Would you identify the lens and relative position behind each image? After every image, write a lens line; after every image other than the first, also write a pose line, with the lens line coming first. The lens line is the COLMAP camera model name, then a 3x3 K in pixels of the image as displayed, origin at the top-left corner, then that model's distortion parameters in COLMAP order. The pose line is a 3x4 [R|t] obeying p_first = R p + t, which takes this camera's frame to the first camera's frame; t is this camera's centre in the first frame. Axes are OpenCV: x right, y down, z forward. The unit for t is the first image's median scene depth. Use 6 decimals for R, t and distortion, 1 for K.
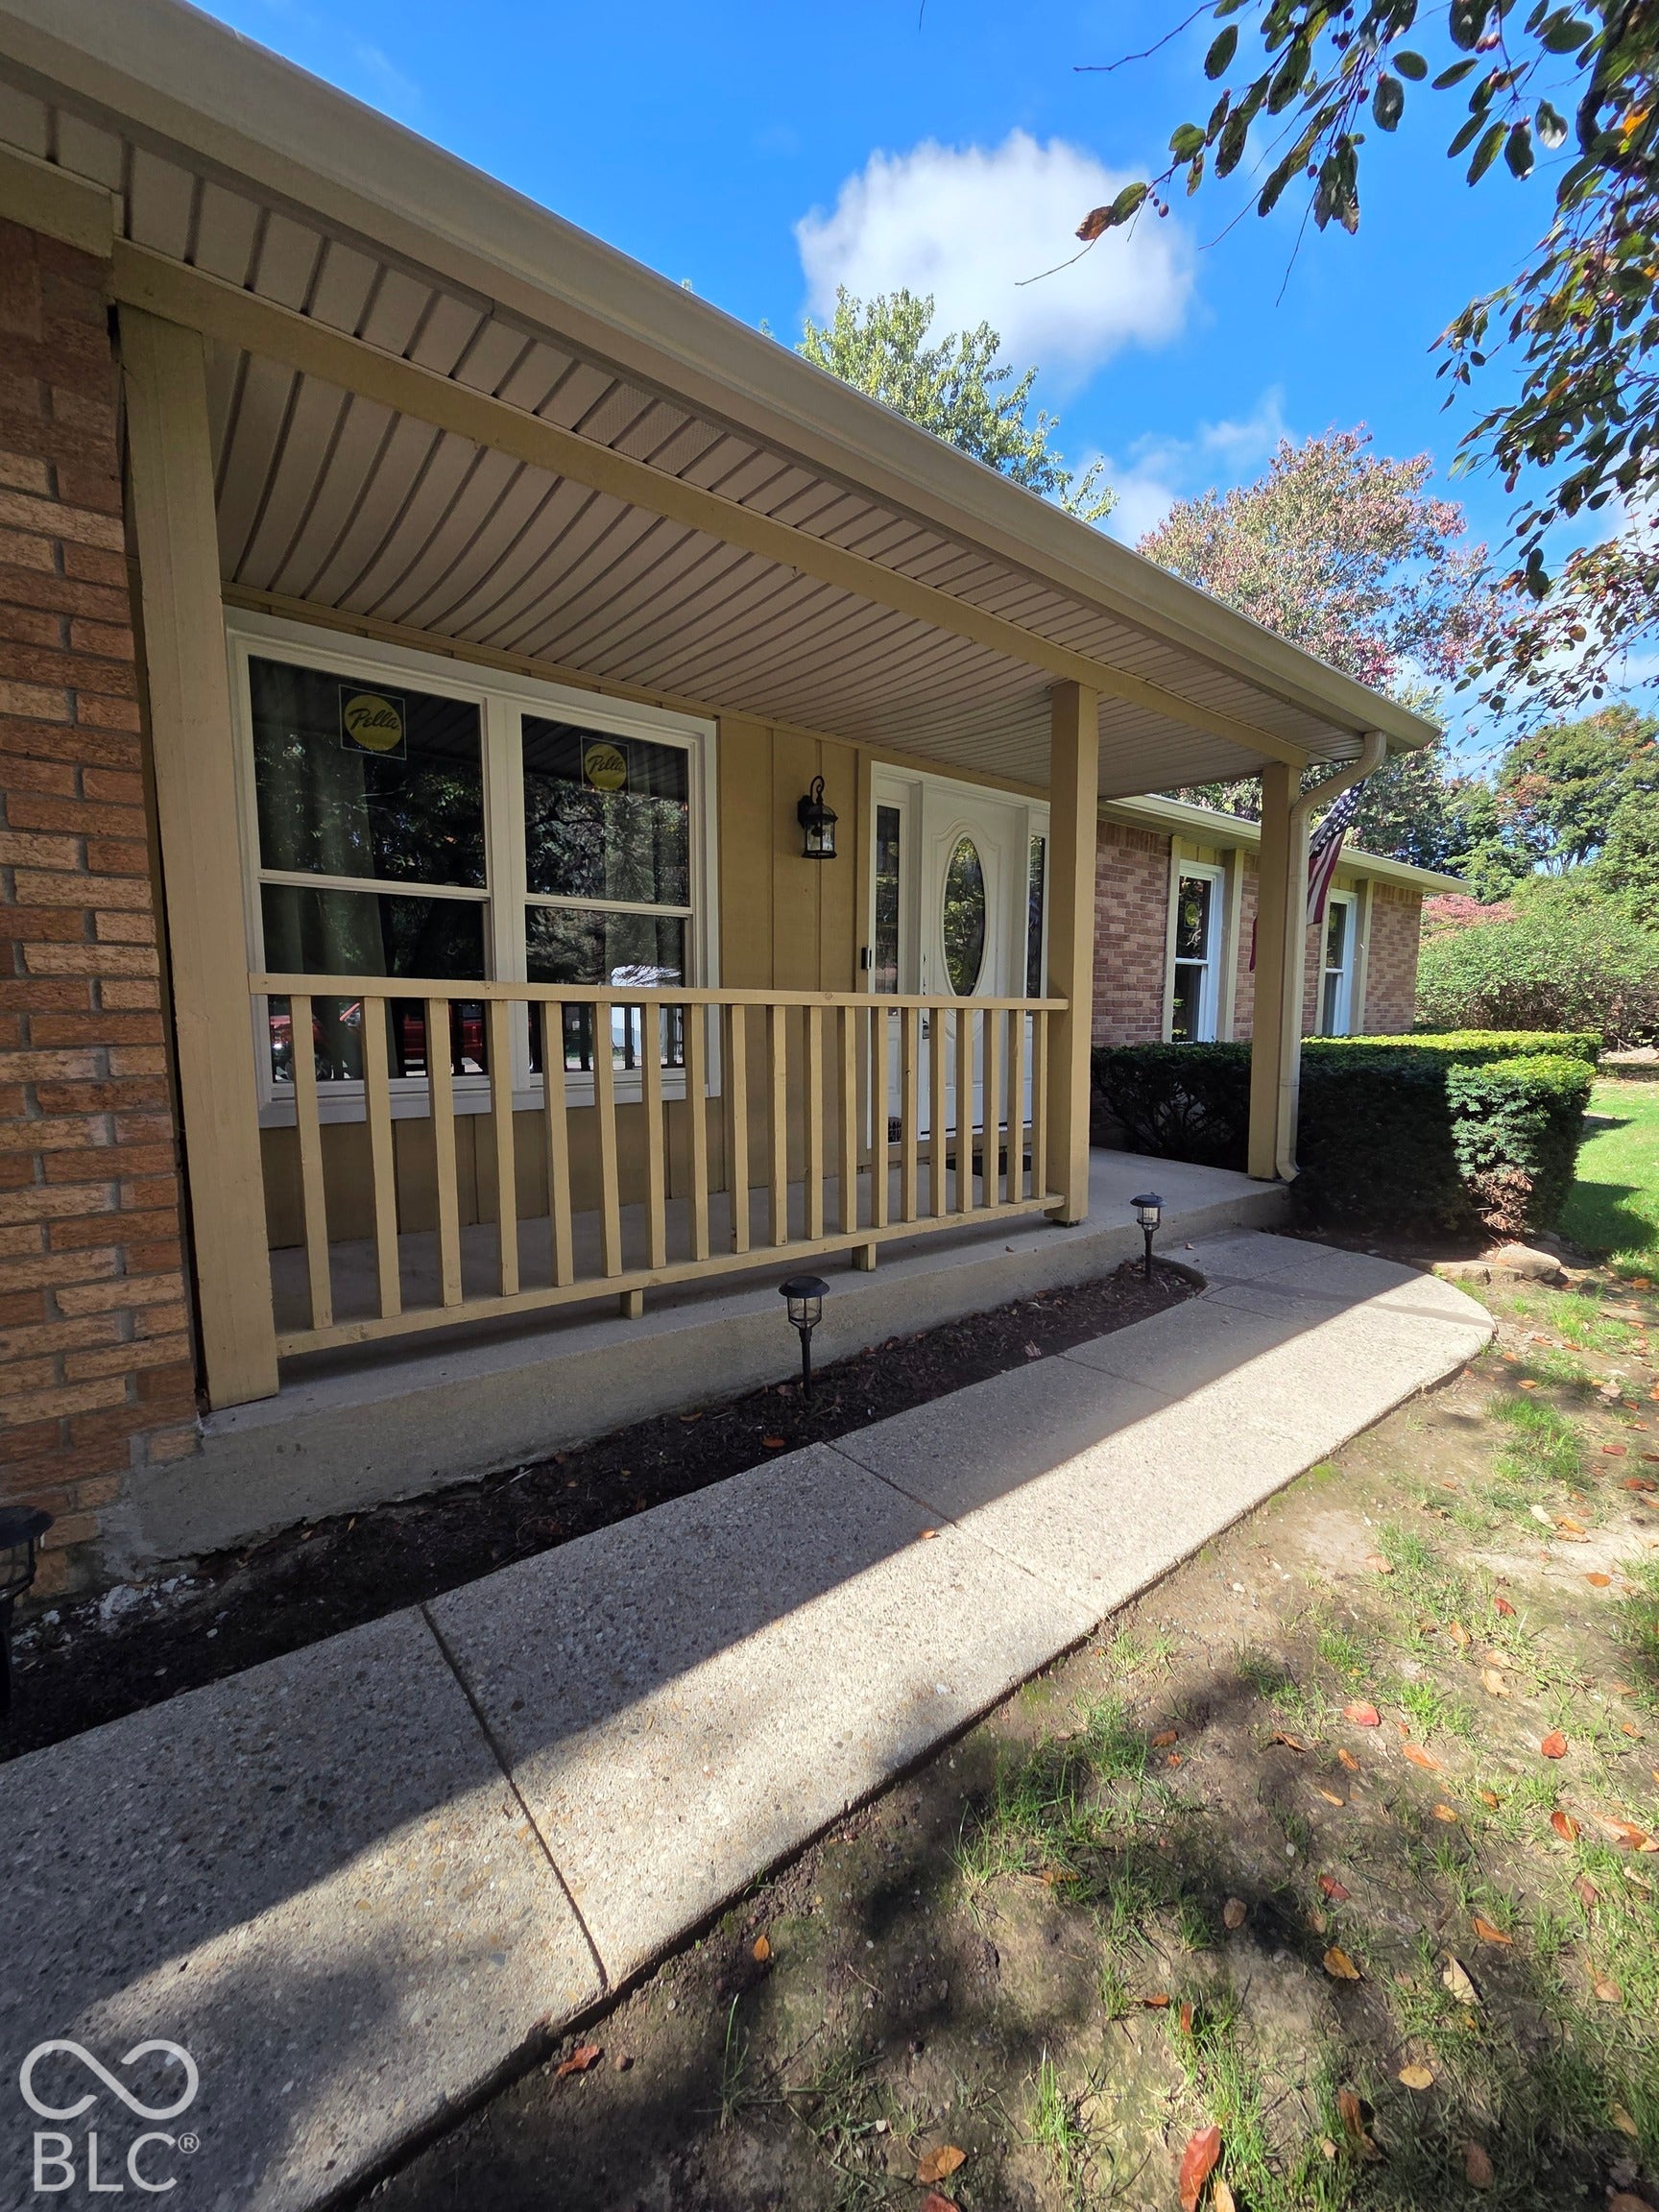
lens RADIAL K [[866.3, 0, 833.1], [0, 866.3, 1115.2], [0, 0, 1]] dist [0.000896, 0.000072]
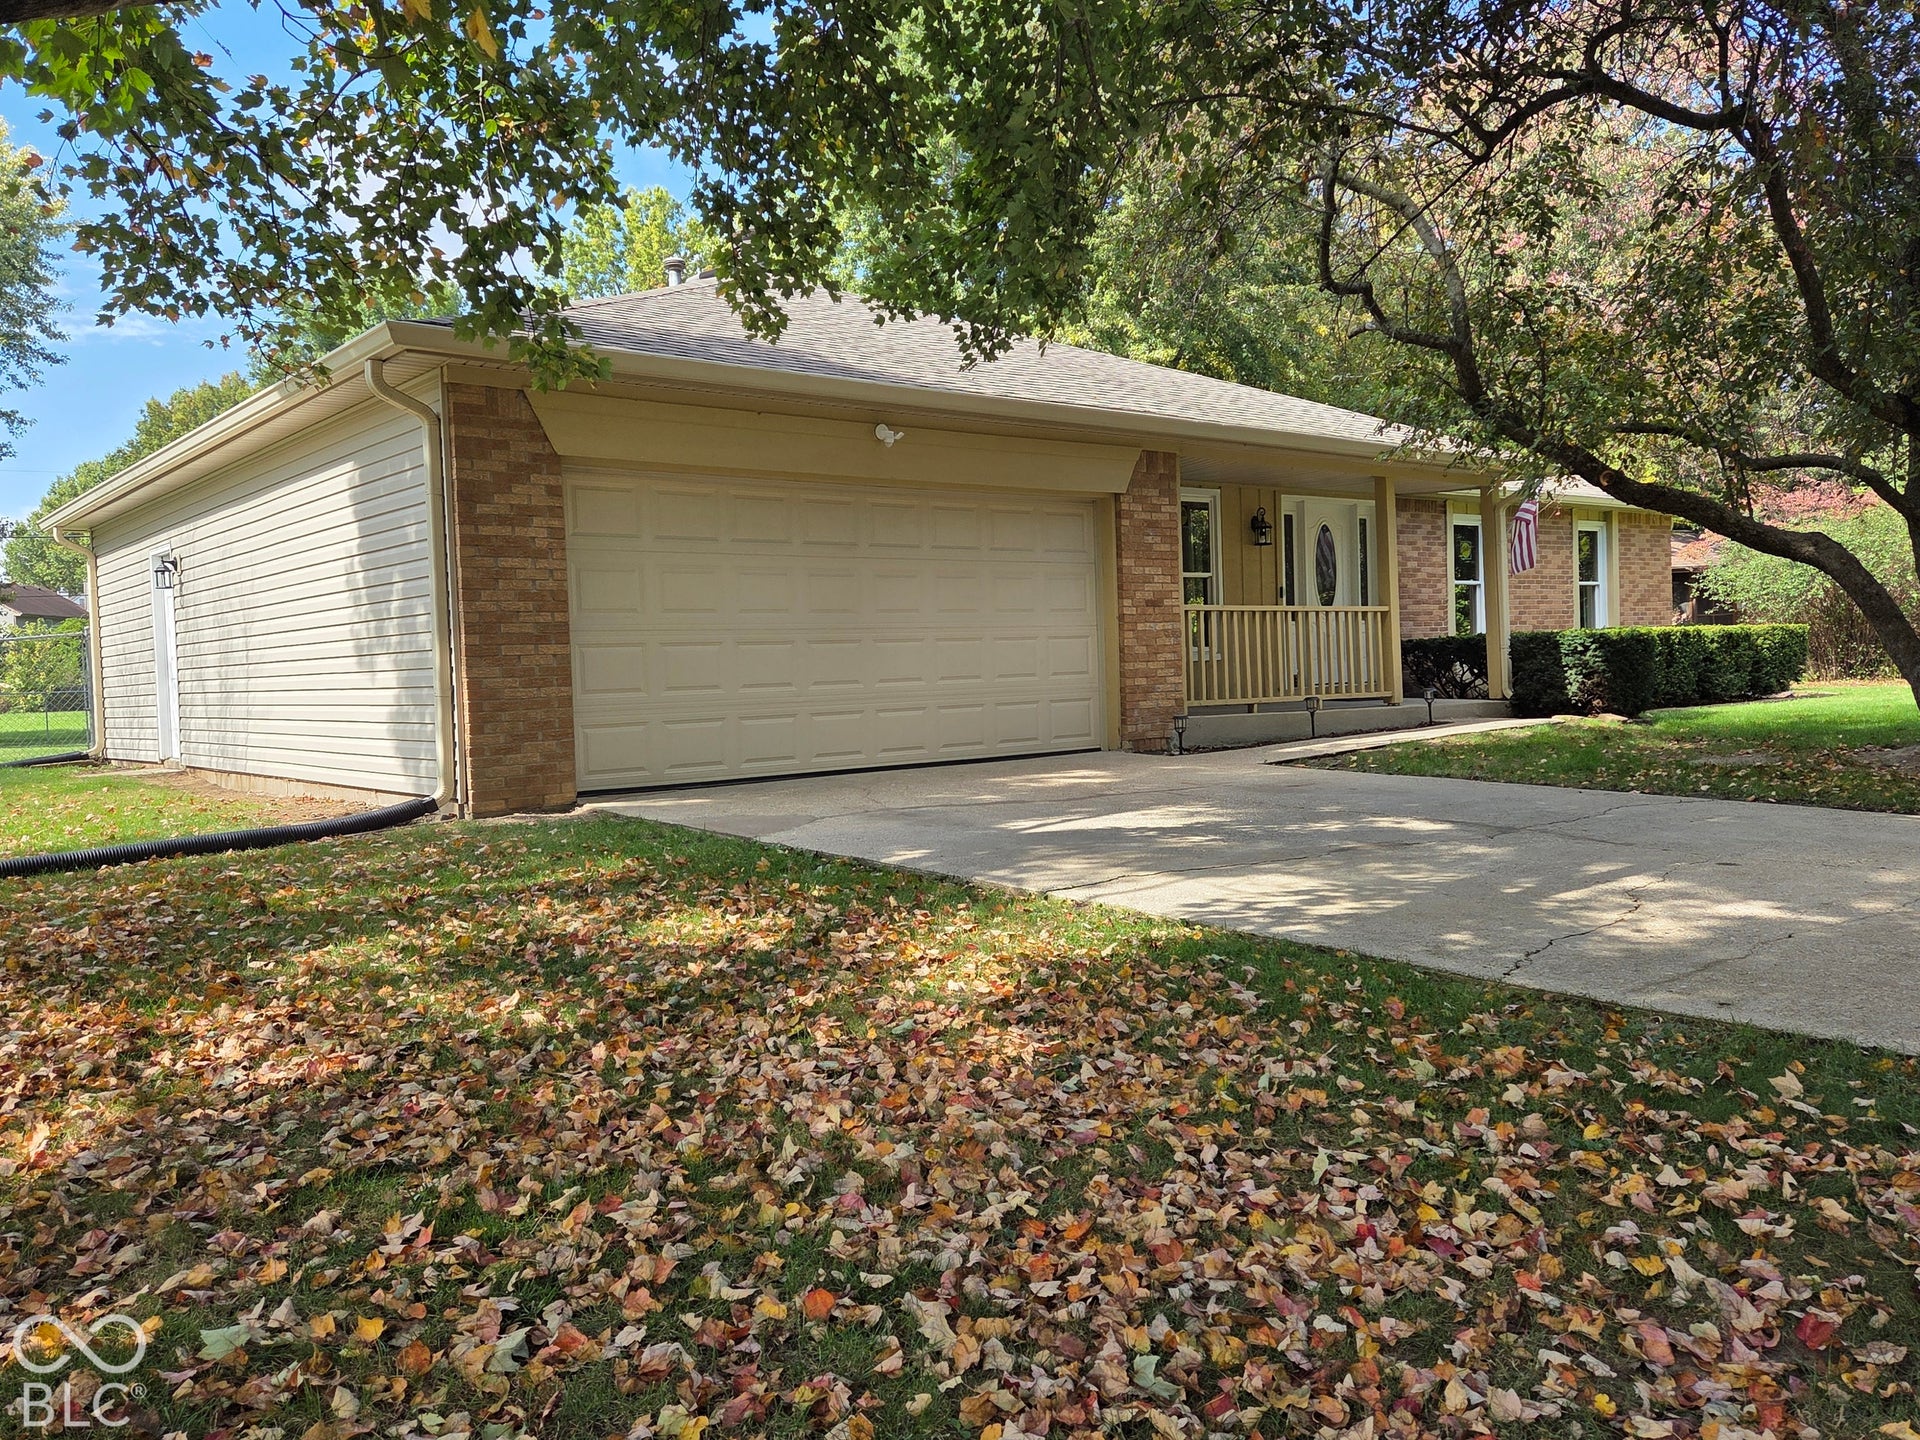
lens RADIAL K [[1553.2, 0, 960.0], [0, 1553.2, 720.0], [0, 0, 1]] dist [0.045558, 0.001253]
pose [[0.999432, -0.032737, -0.008007, -0.804996], [0.031916, 0.995685, -0.087135, 0.484165], [0.010825, 0.086830, 0.996164, -3.037565]]
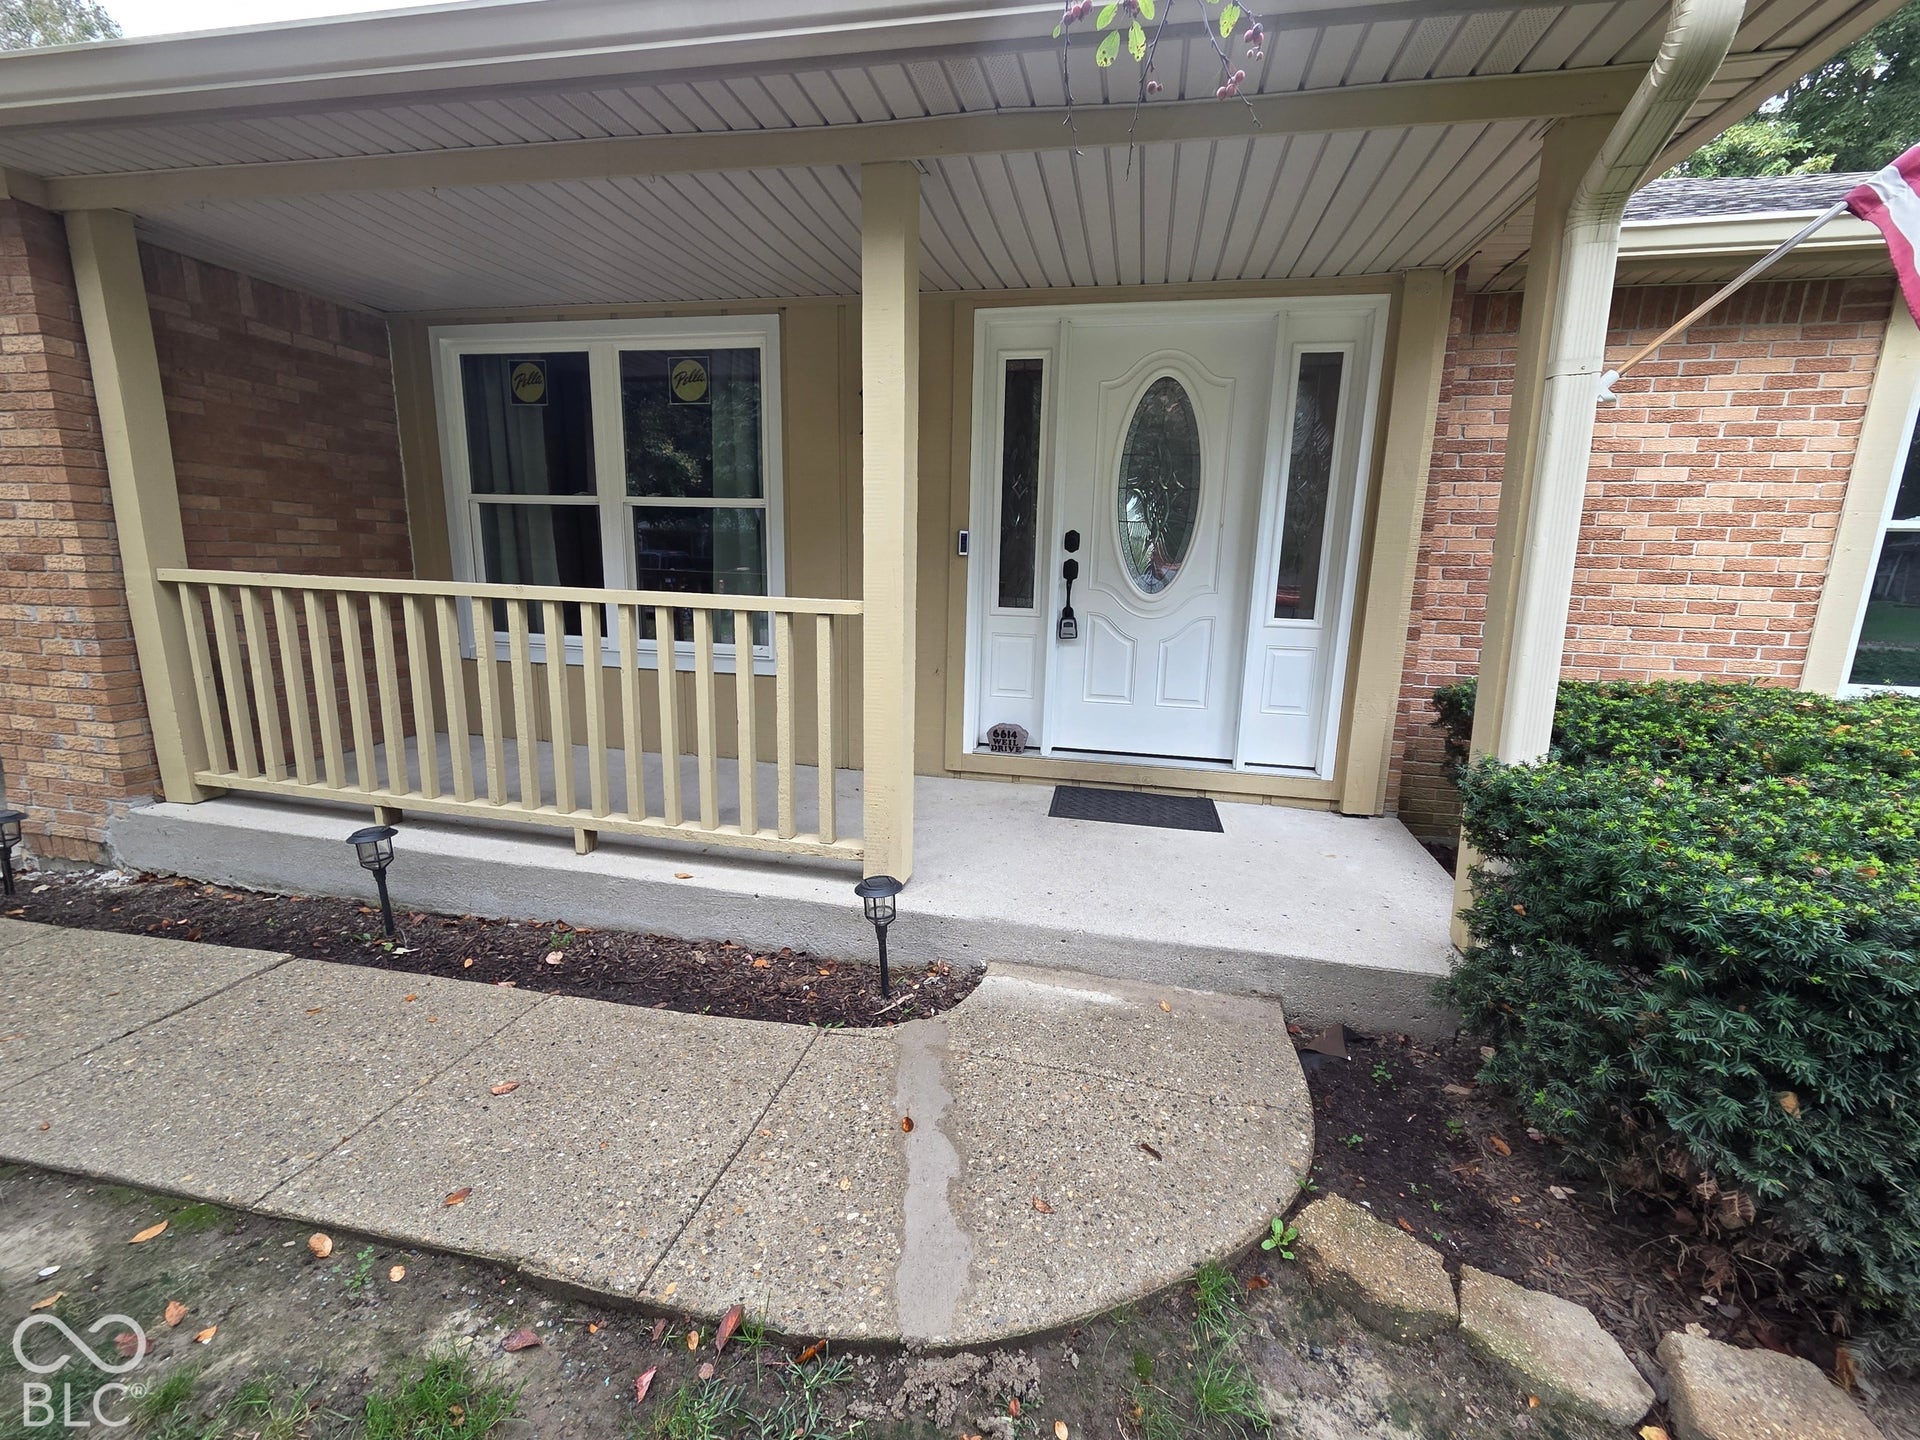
lens RADIAL K [[835.7, 0, 966.7], [0, 835.7, 726.0], [0, 0, 1]] dist [0.000790, 0.001187]
pose [[0.645492, 0.153234, -0.748238, 0.809565], [-0.115578, 0.987983, 0.102626, -0.097333], [0.754971, 0.020235, 0.655445, 0.517755]]
